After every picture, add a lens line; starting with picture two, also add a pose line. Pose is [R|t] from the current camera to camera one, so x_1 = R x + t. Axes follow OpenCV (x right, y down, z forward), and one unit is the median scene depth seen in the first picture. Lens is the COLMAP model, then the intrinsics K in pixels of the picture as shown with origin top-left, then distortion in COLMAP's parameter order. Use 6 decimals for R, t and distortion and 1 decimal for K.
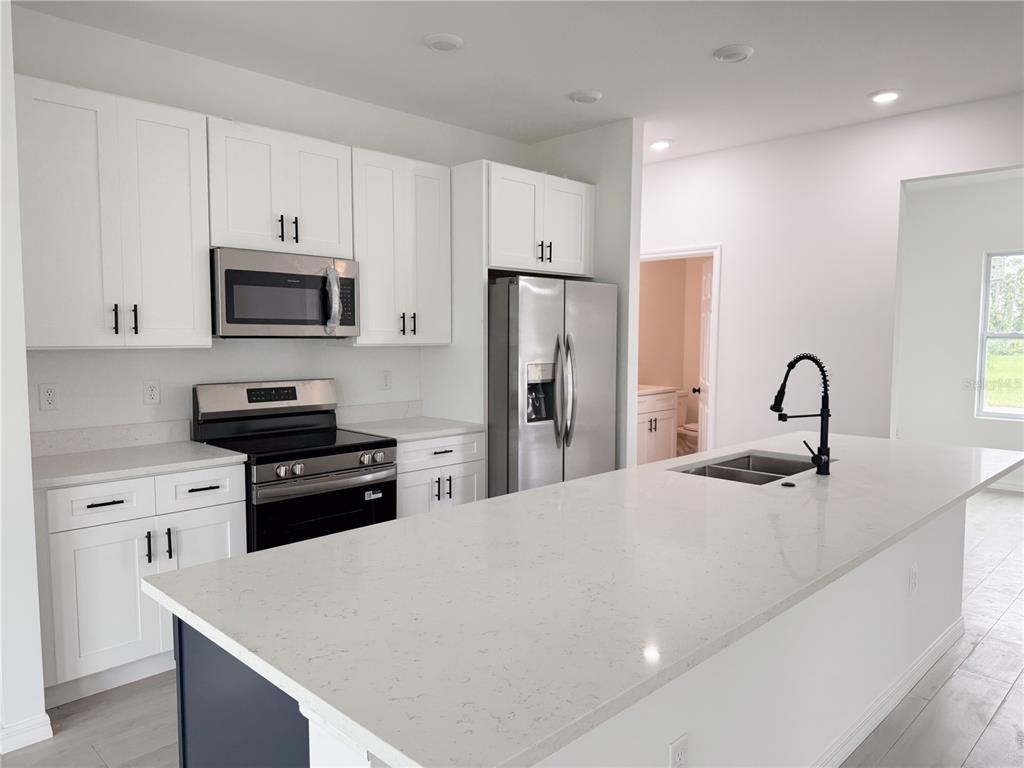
lens RADIAL K [[718.7, 0, 517.7], [0, 718.7, 386.1], [0, 0, 1]] dist [0.054209, -0.032073]
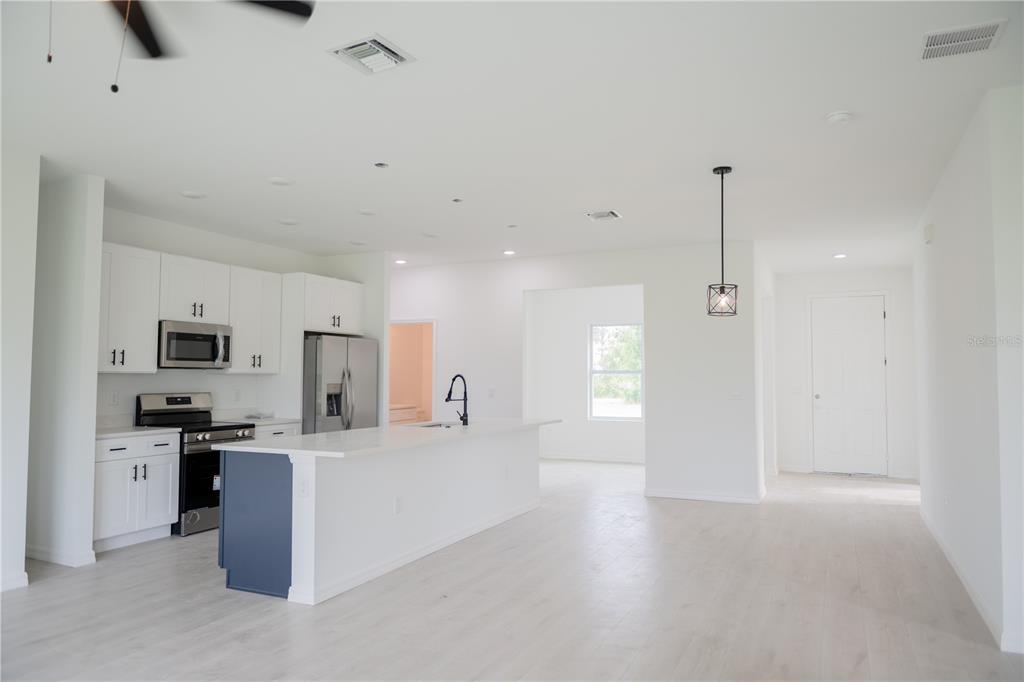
lens RADIAL K [[688.0, 0, 511.8], [0, 688.0, 339.0], [0, 0, 1]] dist [0.002616, 0.002607]
pose [[0.946183, 0.015470, 0.323263, -0.117965], [0.025517, 0.992181, -0.122168, 0.088957], [-0.322626, 0.123842, 0.938390, -0.863442]]
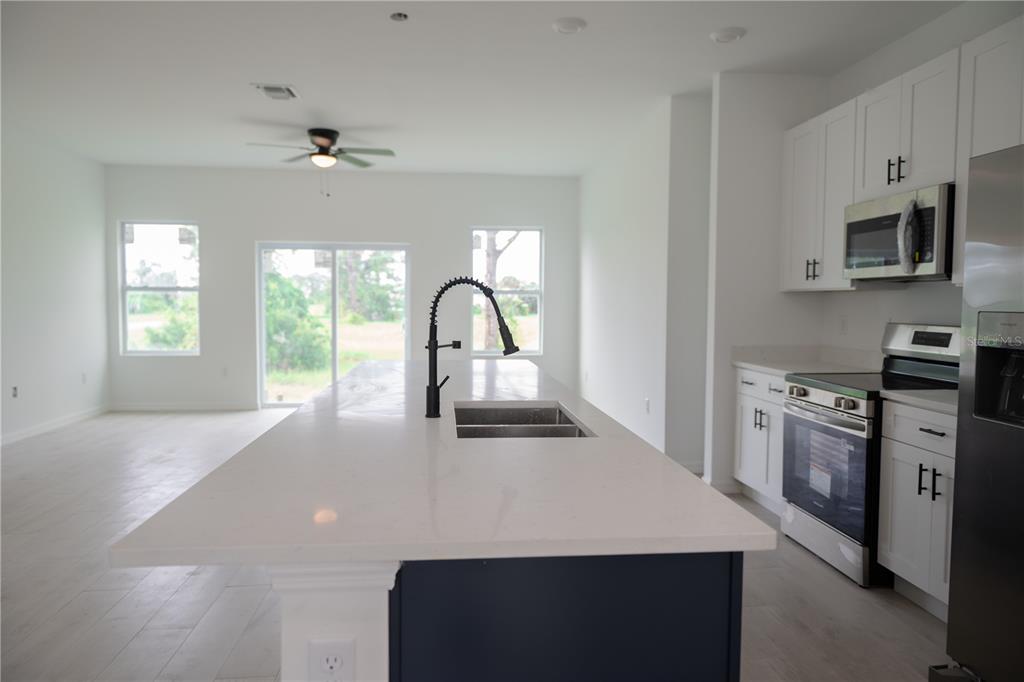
lens RADIAL K [[688.0, 0, 512.9], [0, 688.0, 337.0], [0, 0, 1]] dist [0.002616, 0.002607]
pose [[-0.636574, 0.031489, -0.770573, 0.726854], [-0.065764, 0.993310, 0.094918, -0.041803], [0.768407, 0.111098, -0.630244, 1.163224]]
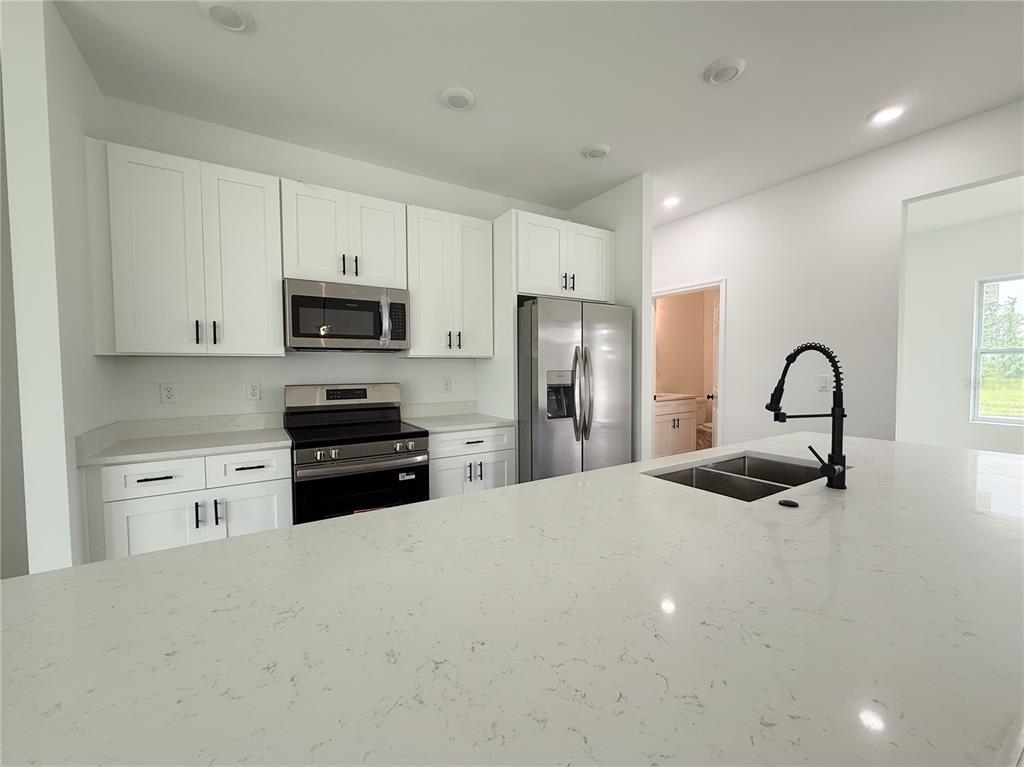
lens RADIAL K [[415.6, 0, 511.1], [0, 415.6, 383.1], [0, 0, 1]] dist [0.002717, 0.002425]
pose [[0.972904, -0.002155, -0.231198, 0.128326], [-0.006110, 0.999368, -0.035027, 0.016489], [0.231127, 0.035490, 0.972276, 0.336929]]
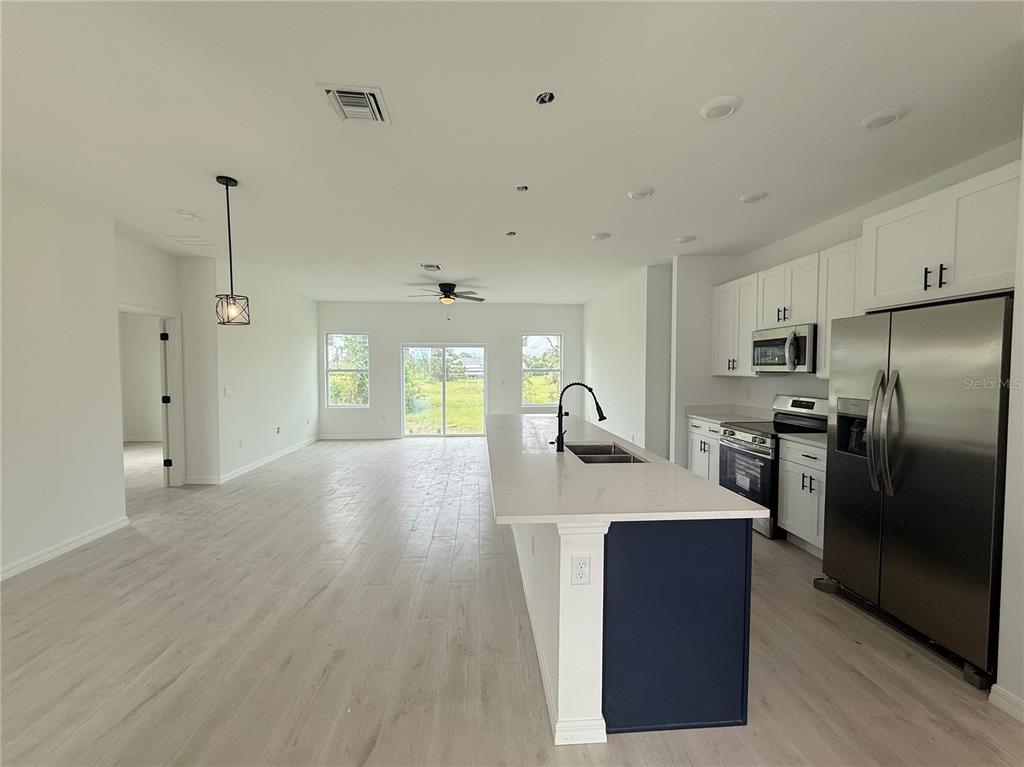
lens RADIAL K [[415.6, 0, 510.9], [0, 415.6, 384.9], [0, 0, 1]] dist [0.002717, 0.002425]
pose [[-0.656557, 0.026314, -0.753817, 0.911466], [-0.057263, 0.994768, 0.084600, -0.082831], [0.752099, 0.098711, -0.651615, 1.136278]]
